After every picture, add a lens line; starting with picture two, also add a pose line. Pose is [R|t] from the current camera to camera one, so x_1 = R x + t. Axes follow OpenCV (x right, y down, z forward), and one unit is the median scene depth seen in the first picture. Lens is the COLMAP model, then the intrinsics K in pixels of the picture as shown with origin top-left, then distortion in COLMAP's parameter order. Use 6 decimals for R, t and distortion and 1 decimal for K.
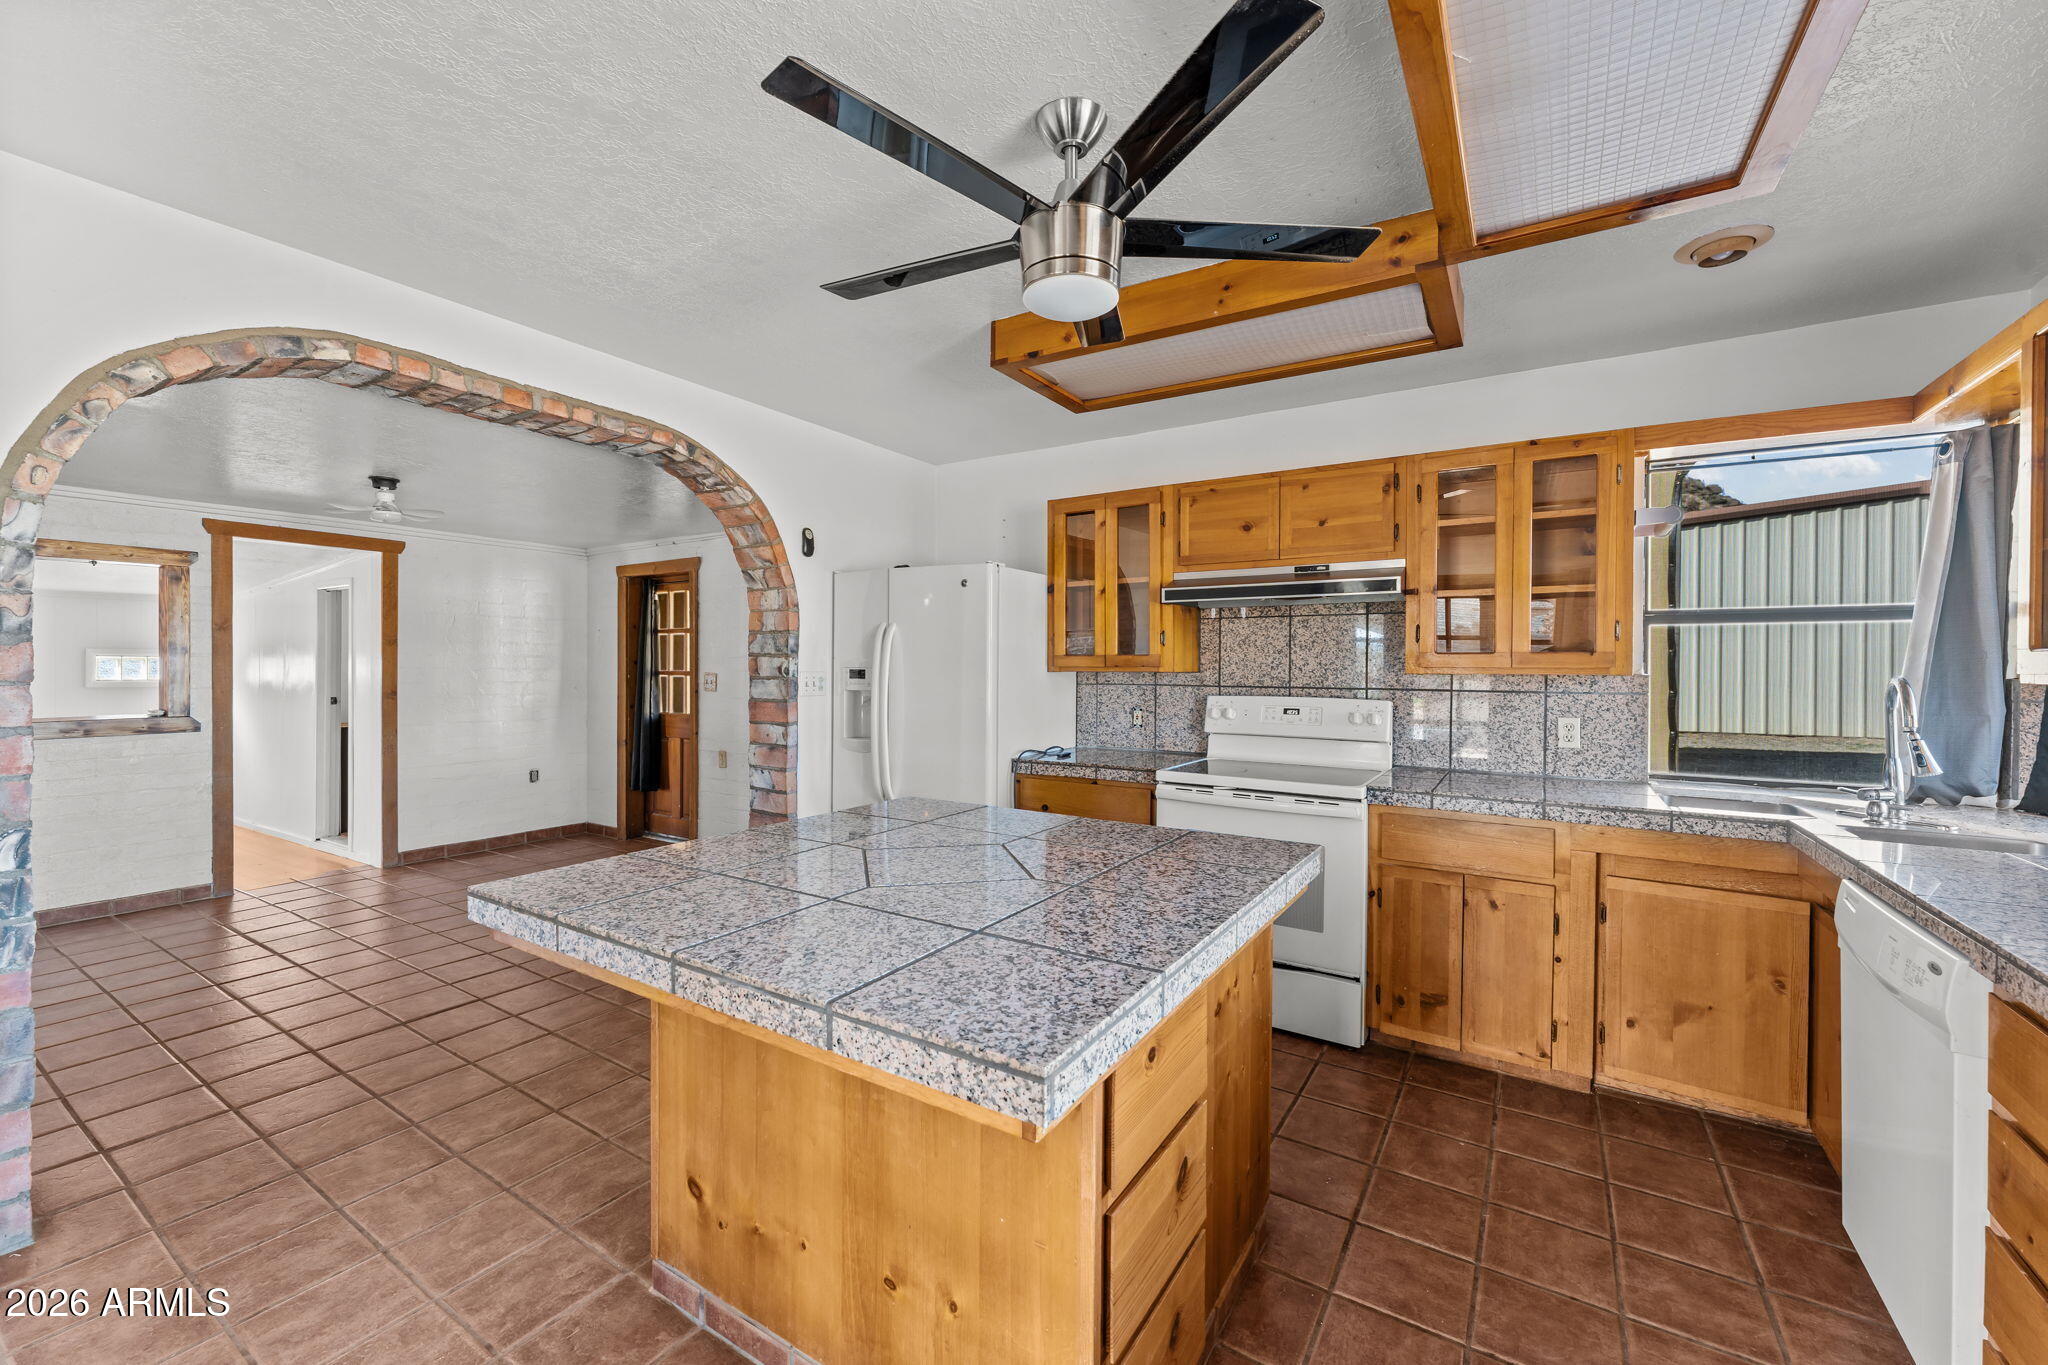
lens RADIAL K [[823.1, 0, 1030.3], [0, 823.1, 671.8], [0, 0, 1]] dist [-0.002271, -0.000242]
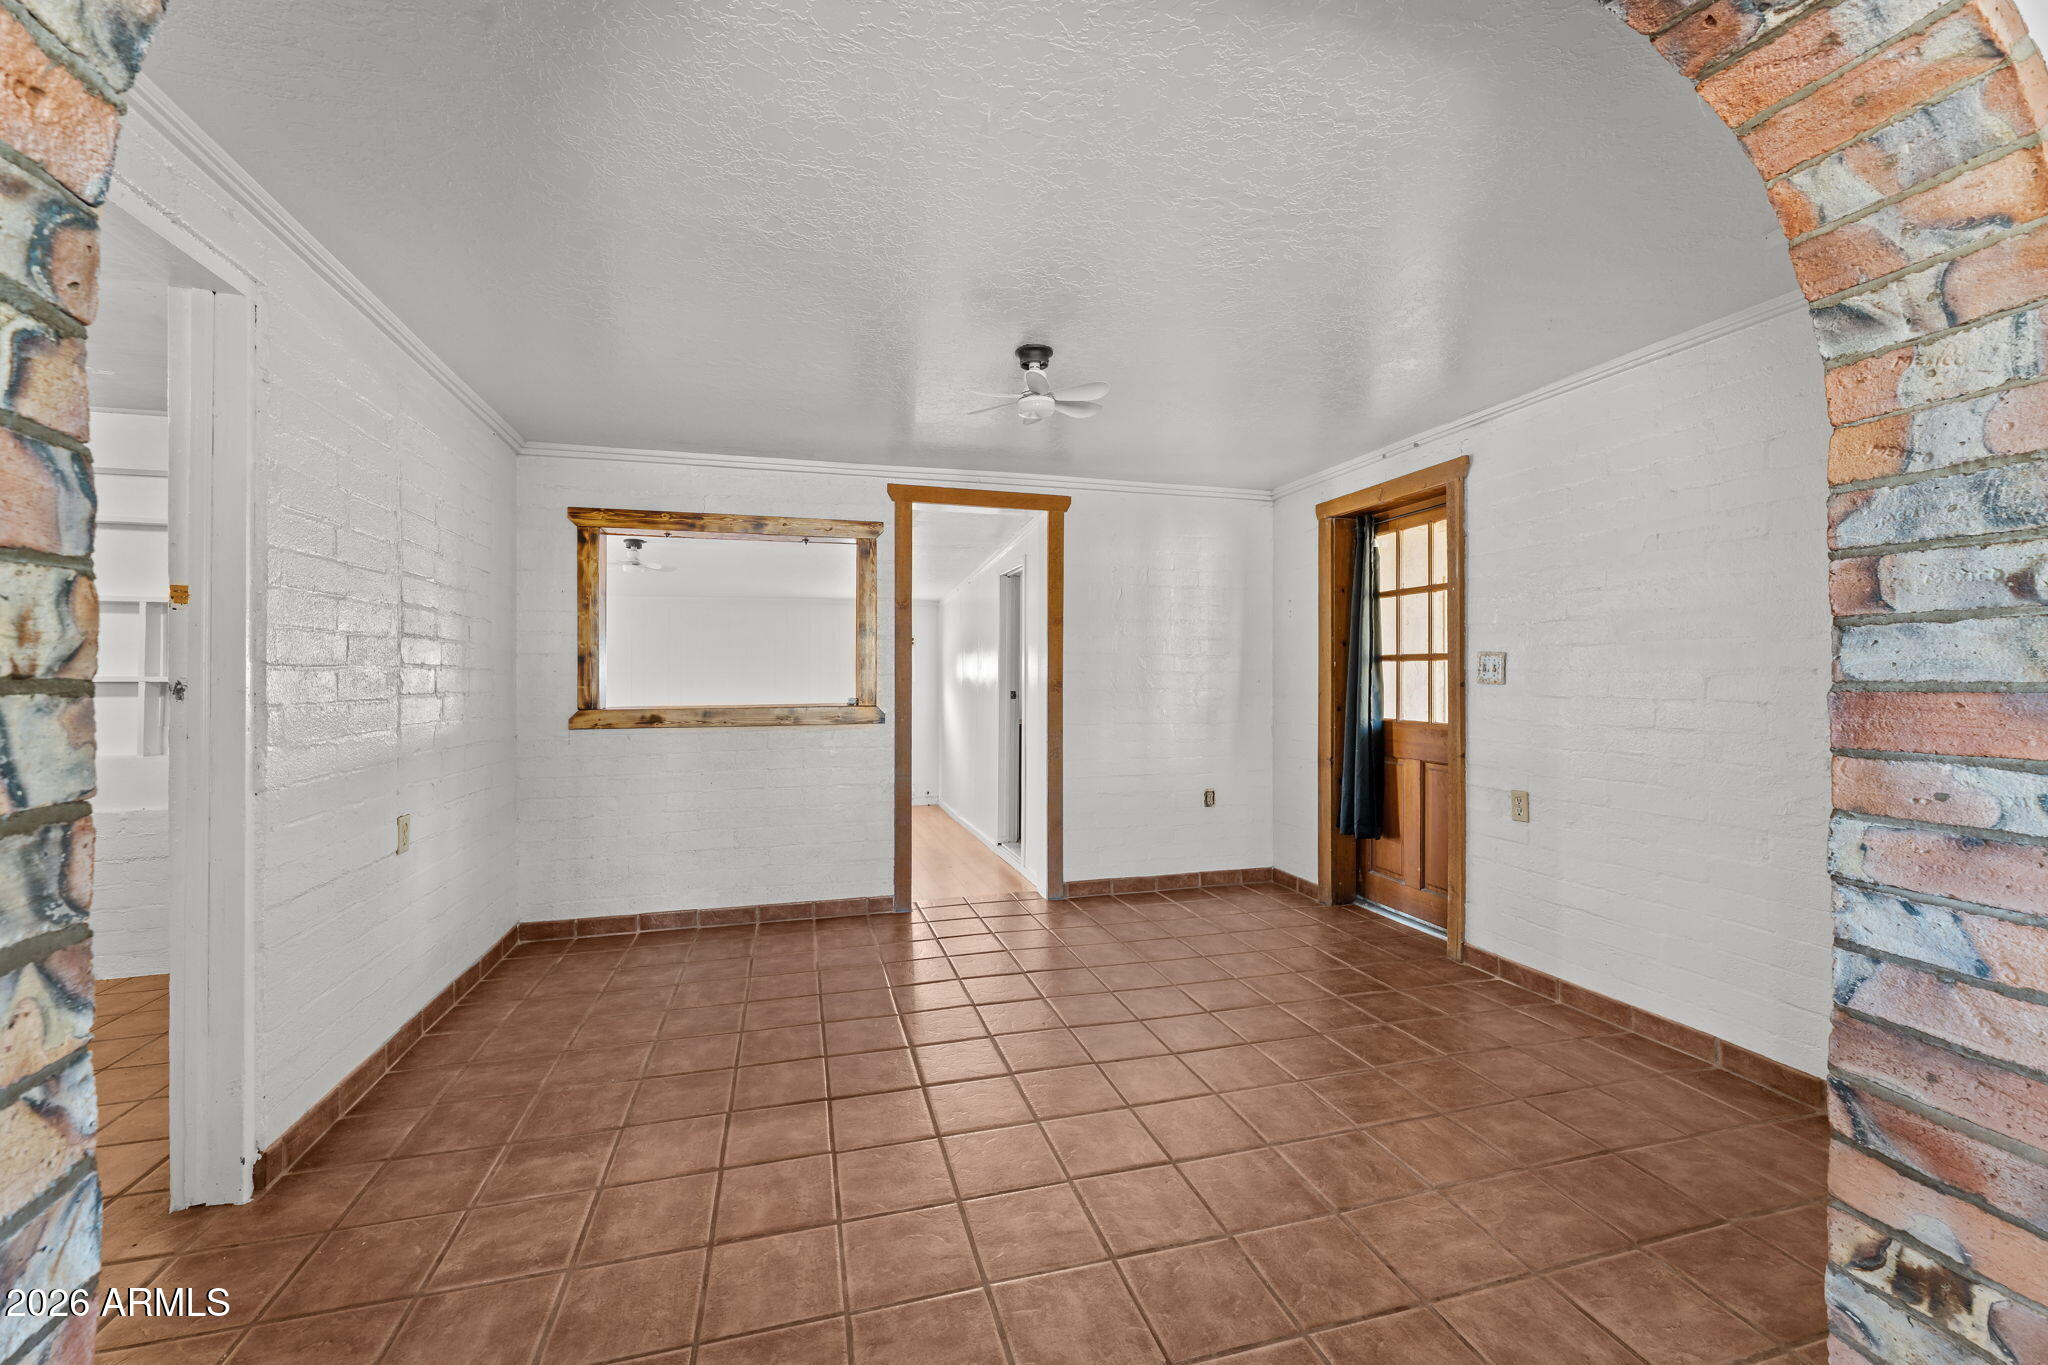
lens RADIAL K [[823.1, 0, 1018.7], [0, 823.1, 675.9], [0, 0, 1]] dist [-0.002271, -0.000242]
pose [[0.741695, -0.003512, -0.670728, -0.262034], [-0.001211, 0.999978, -0.006575, 0.023375], [0.670736, 0.005689, 0.741674, 0.374033]]
